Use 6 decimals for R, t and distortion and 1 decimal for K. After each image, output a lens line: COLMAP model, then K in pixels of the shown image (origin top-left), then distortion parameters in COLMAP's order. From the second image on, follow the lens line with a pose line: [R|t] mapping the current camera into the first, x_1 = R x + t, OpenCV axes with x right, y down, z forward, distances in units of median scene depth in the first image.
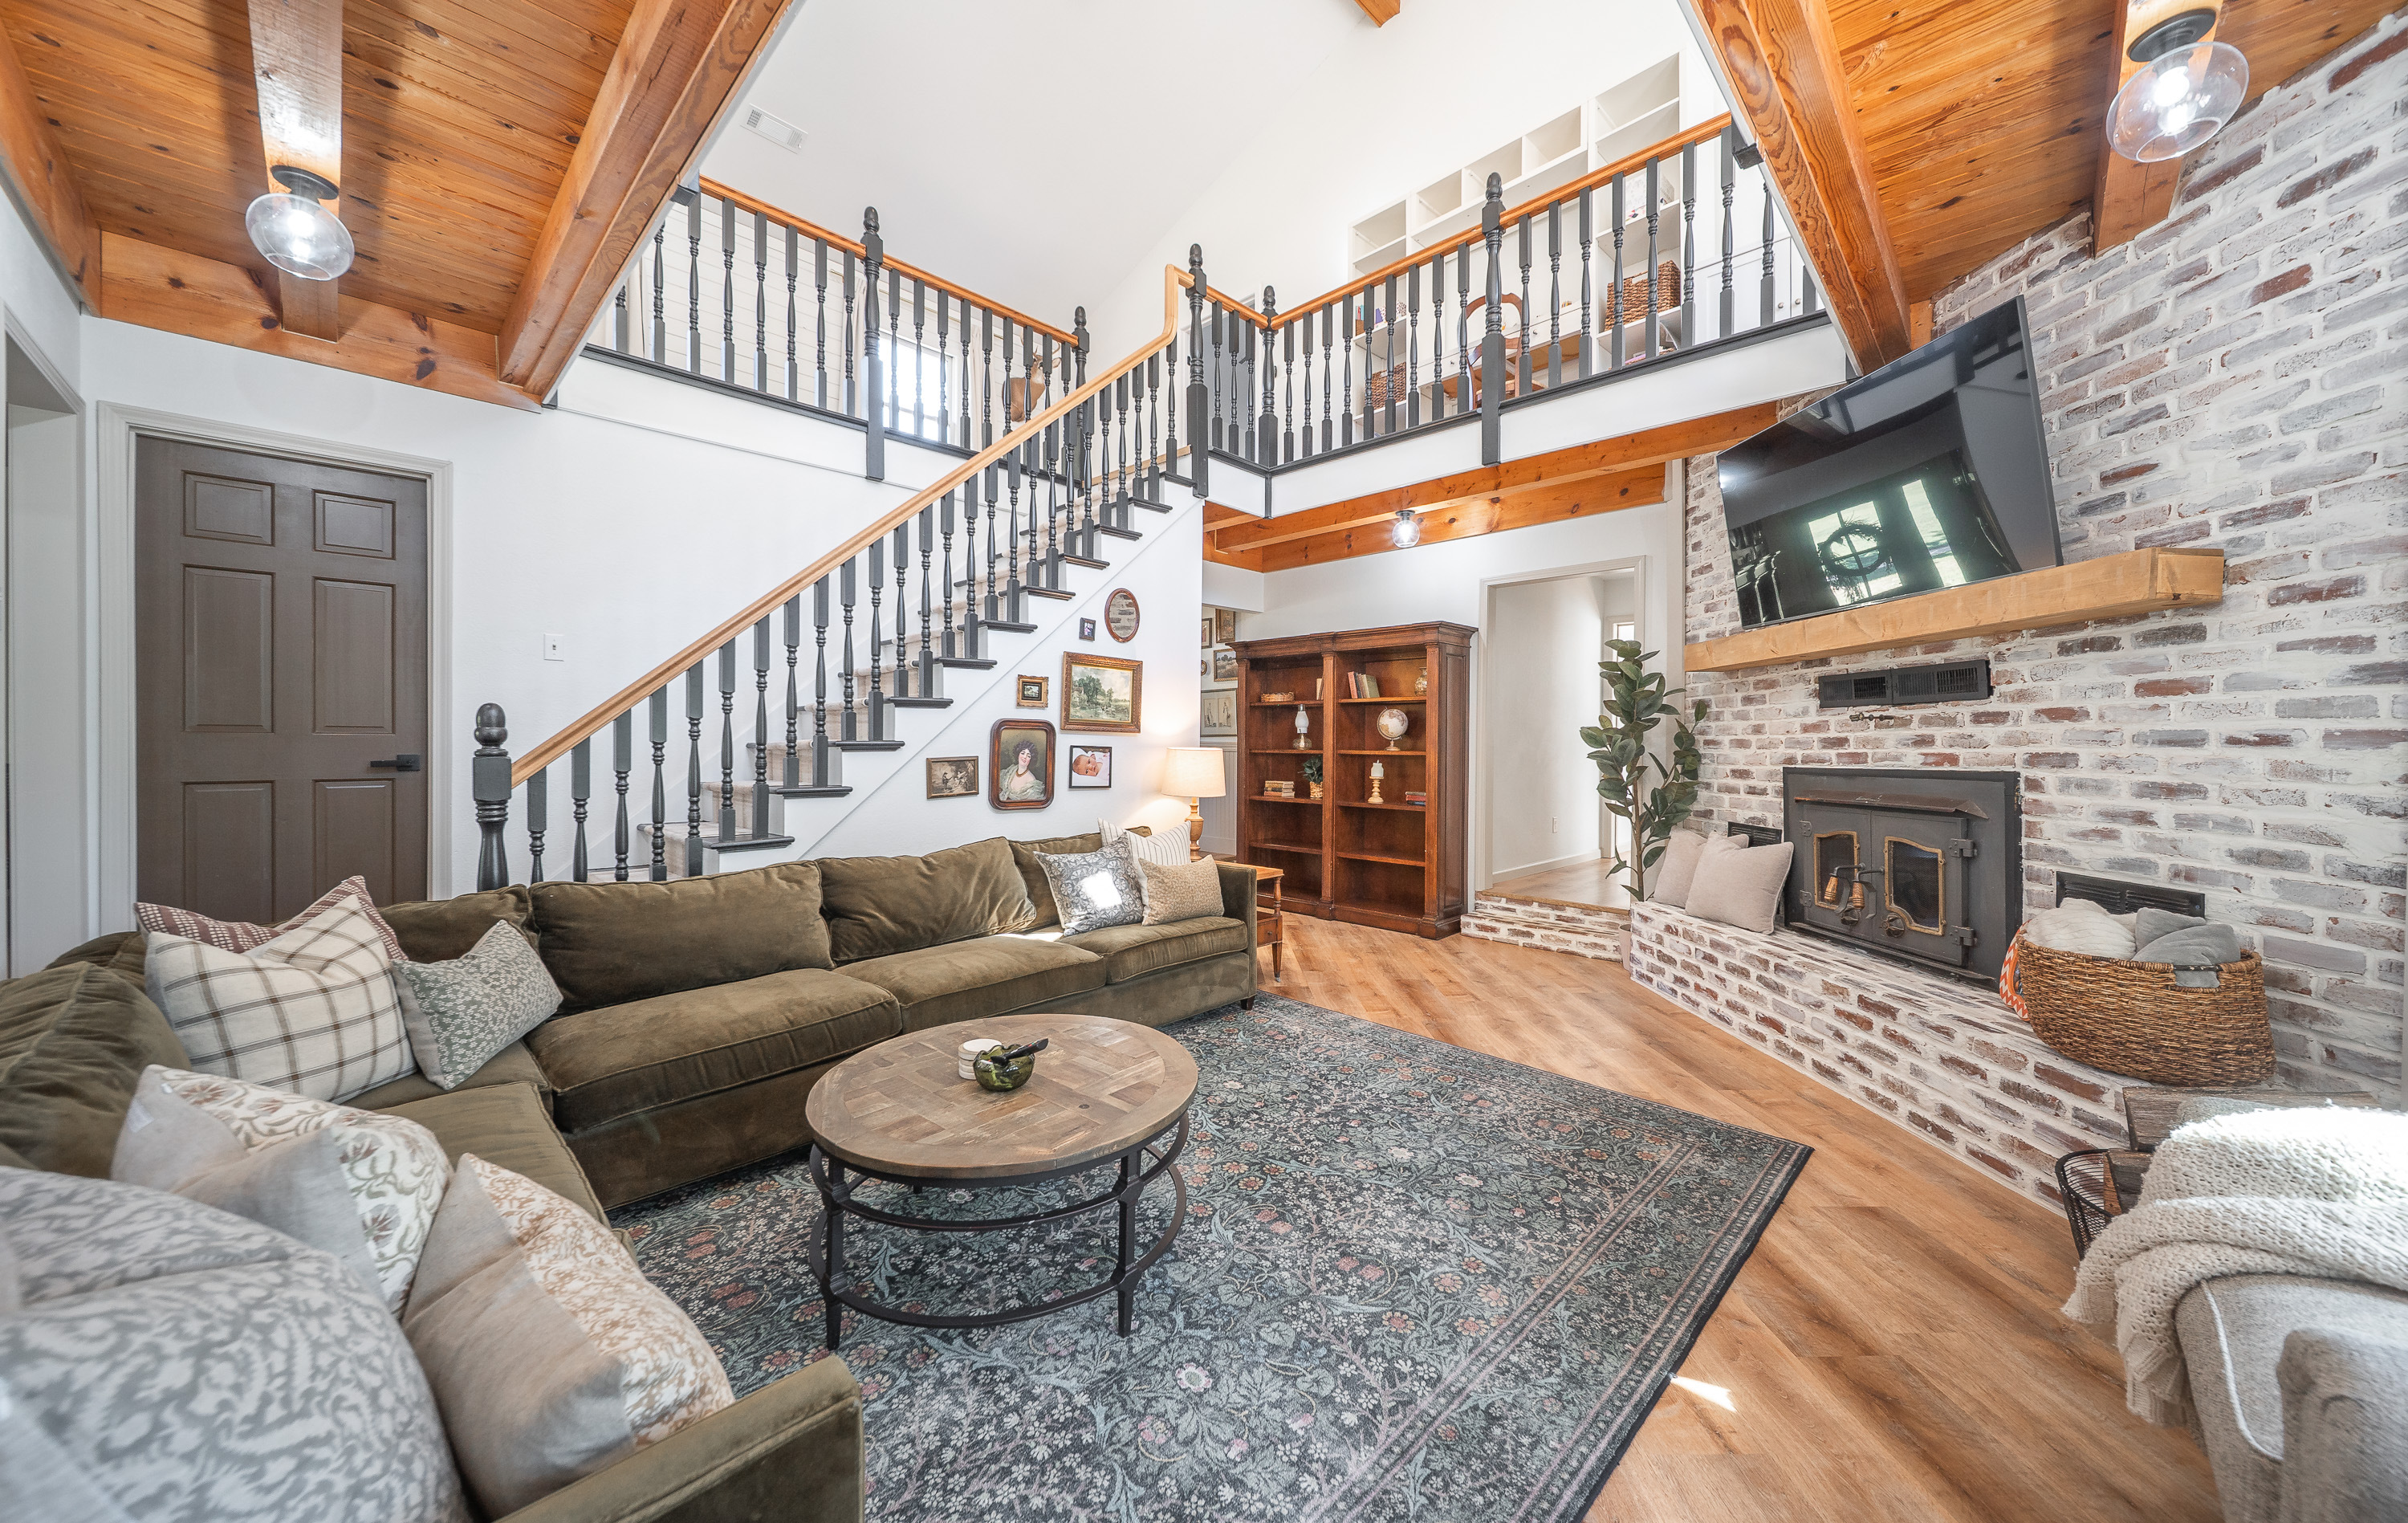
lens RADIAL K [[849.1, 0, 1206.5], [0, 849.1, 756.9], [0, 0, 1]] dist [-0.003498, -0.000760]
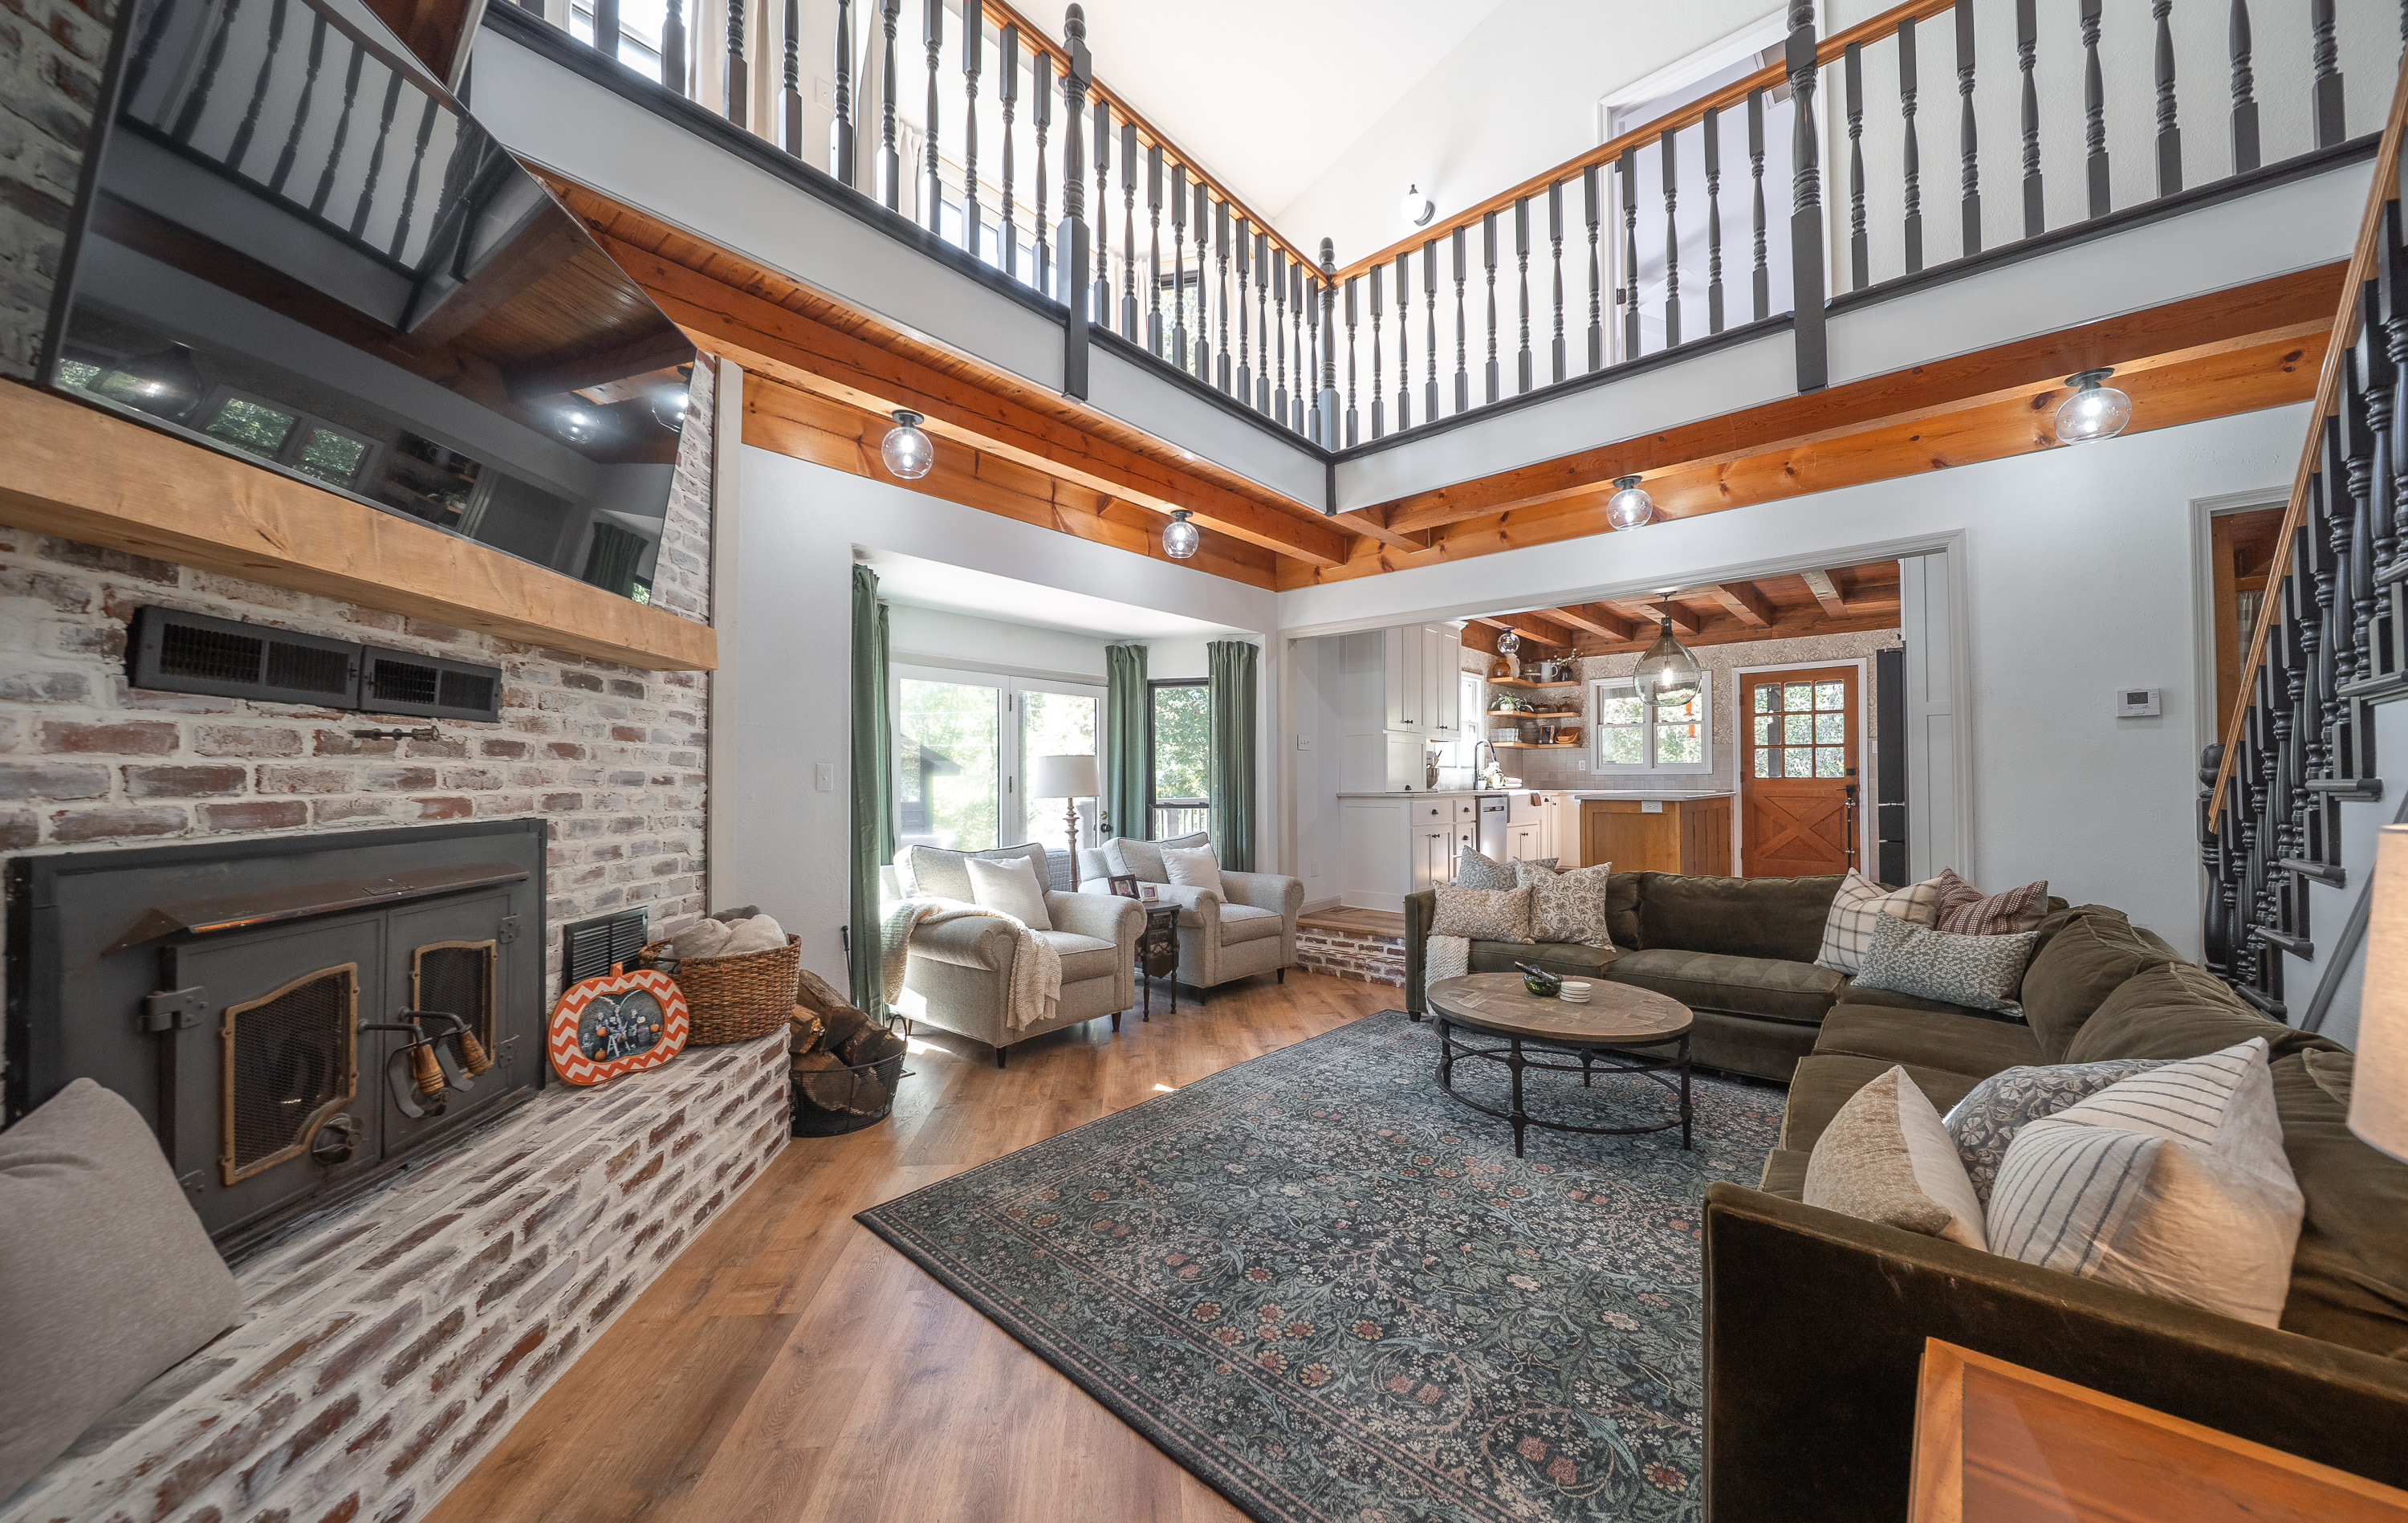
lens RADIAL K [[849.1, 0, 1189.1], [0, 849.1, 767.1], [0, 0, 1]] dist [-0.003498, -0.000760]
pose [[-0.998885, -0.001763, -0.047178, 0.343518], [-0.001579, 0.999991, -0.003935, -0.026905], [0.047184, -0.003856, -0.998879, 1.717513]]
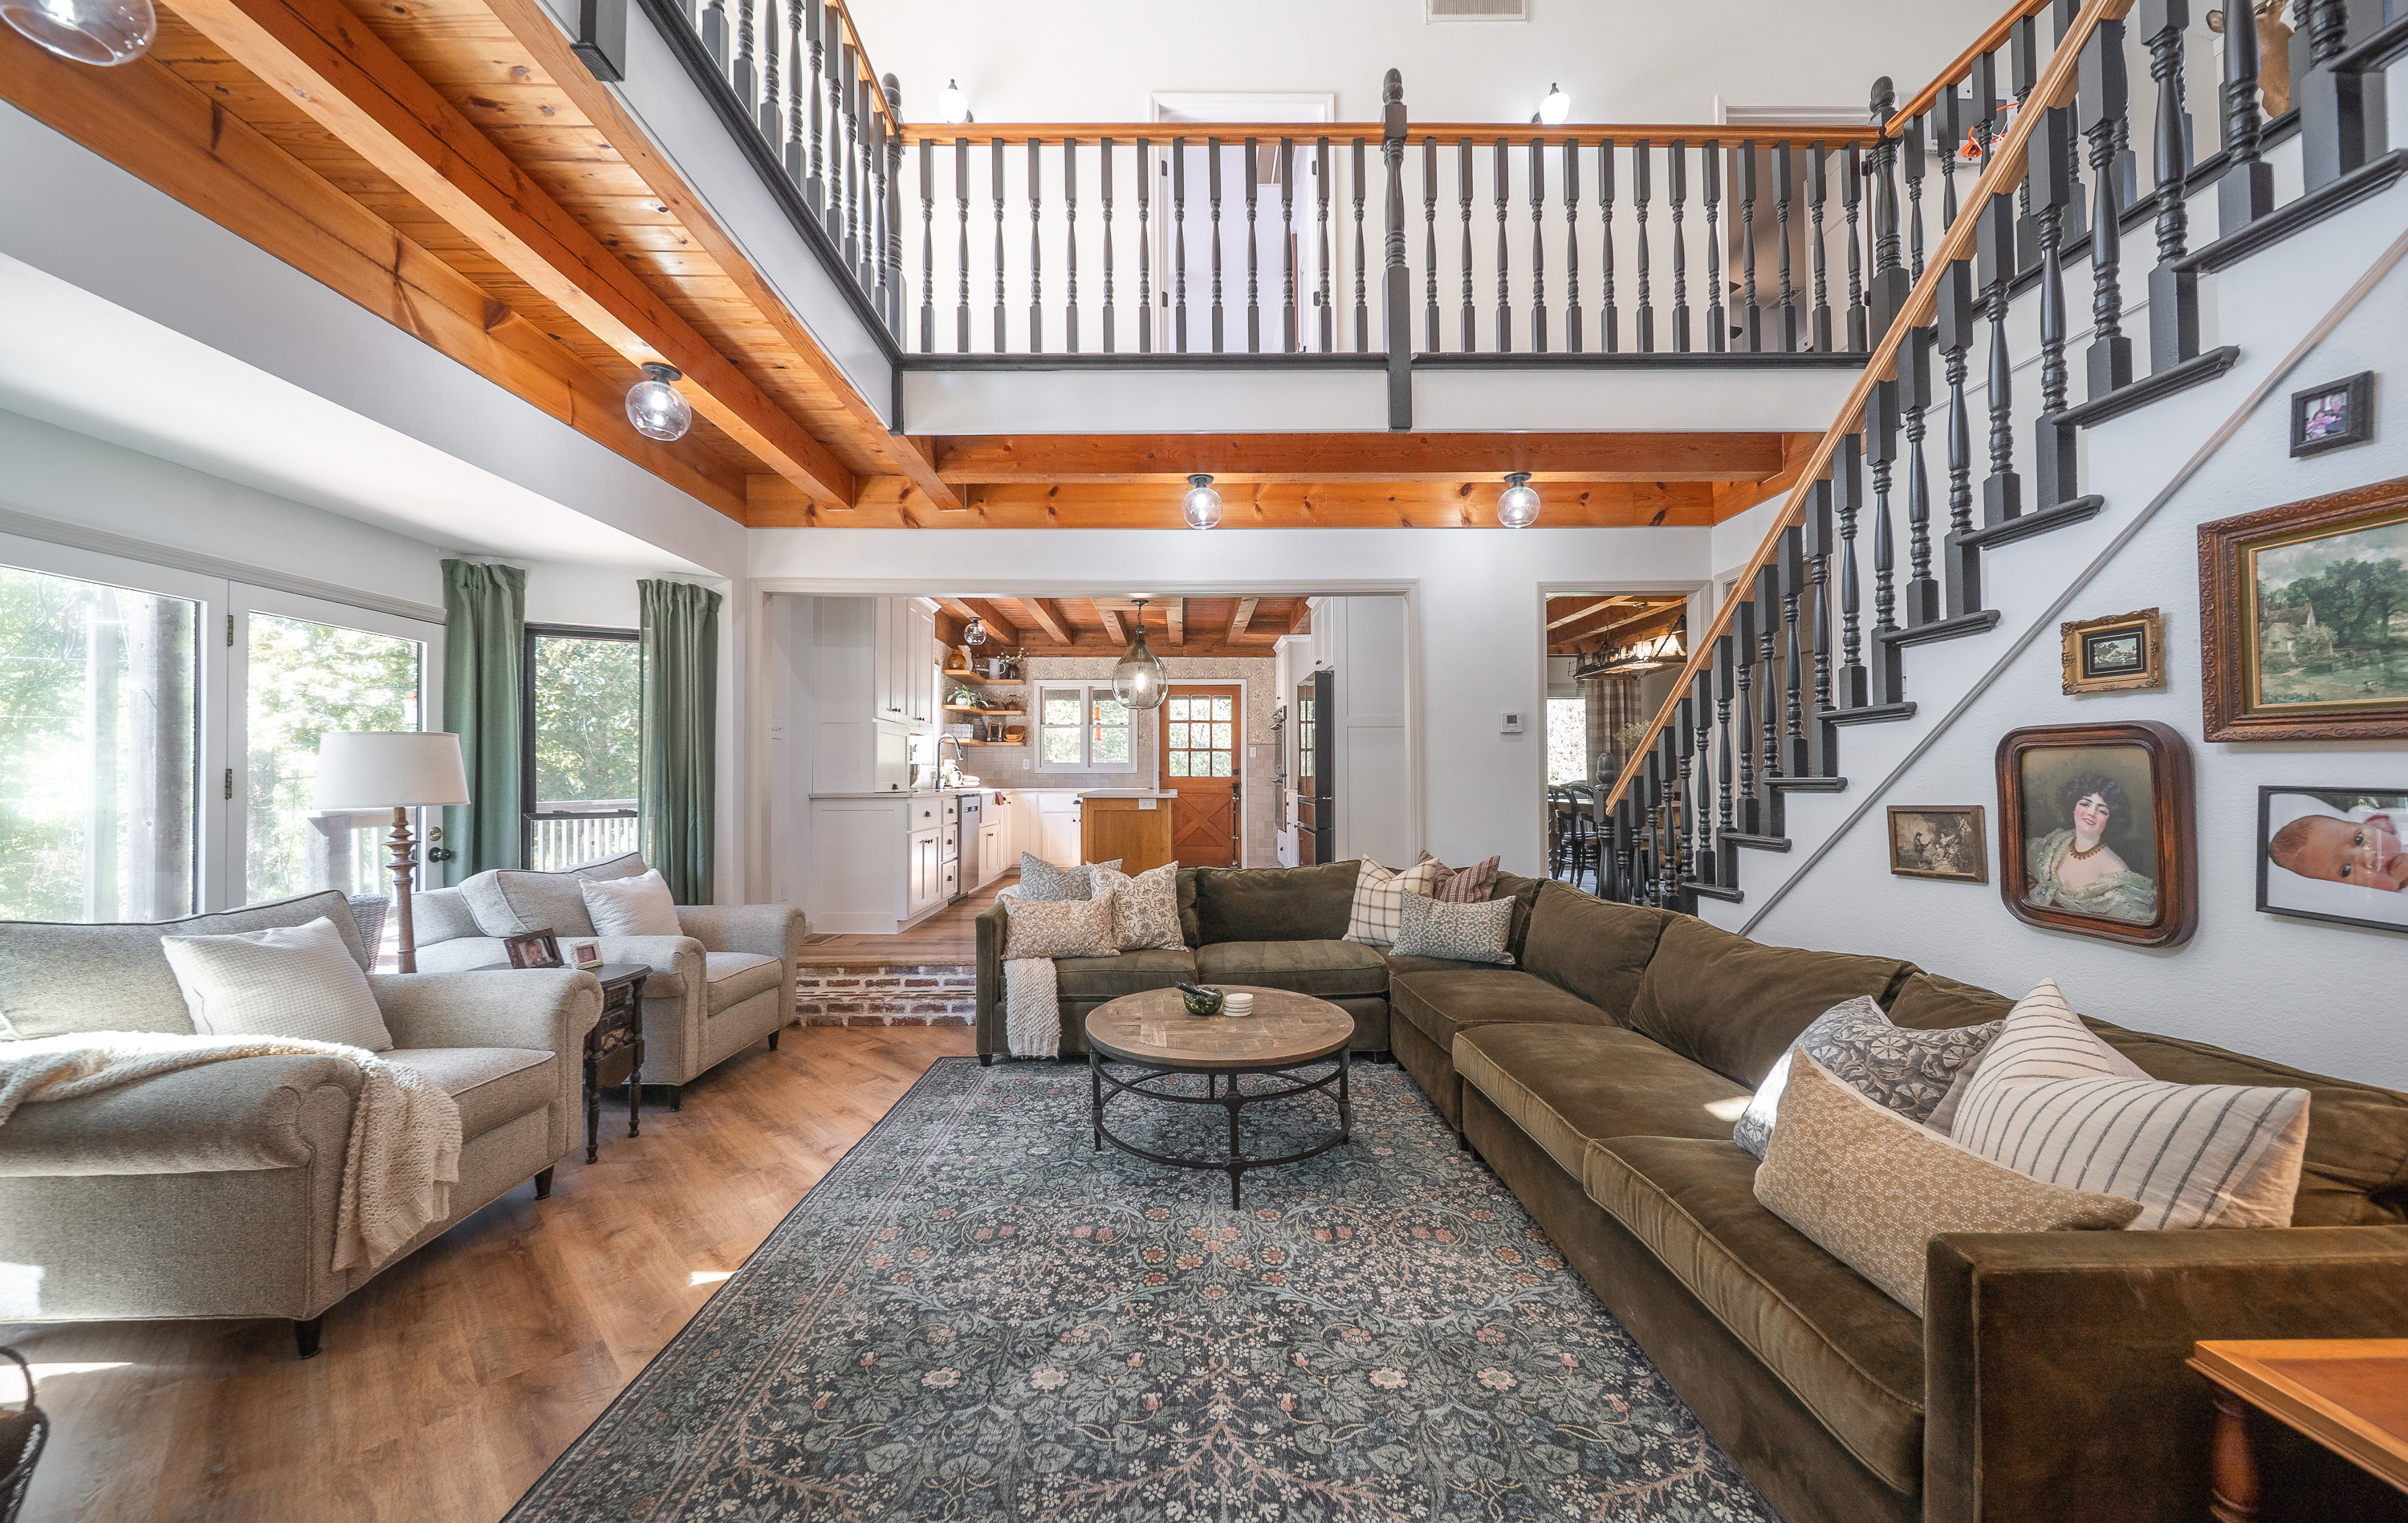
lens RADIAL K [[849.1, 0, 1197.2], [0, 849.1, 767.3], [0, 0, 1]] dist [-0.003498, -0.000760]
pose [[-0.704008, -0.012115, -0.710089, 0.547094], [-0.010535, 0.999923, -0.006615, -0.020480], [0.710114, 0.002824, -0.704081, 1.344551]]
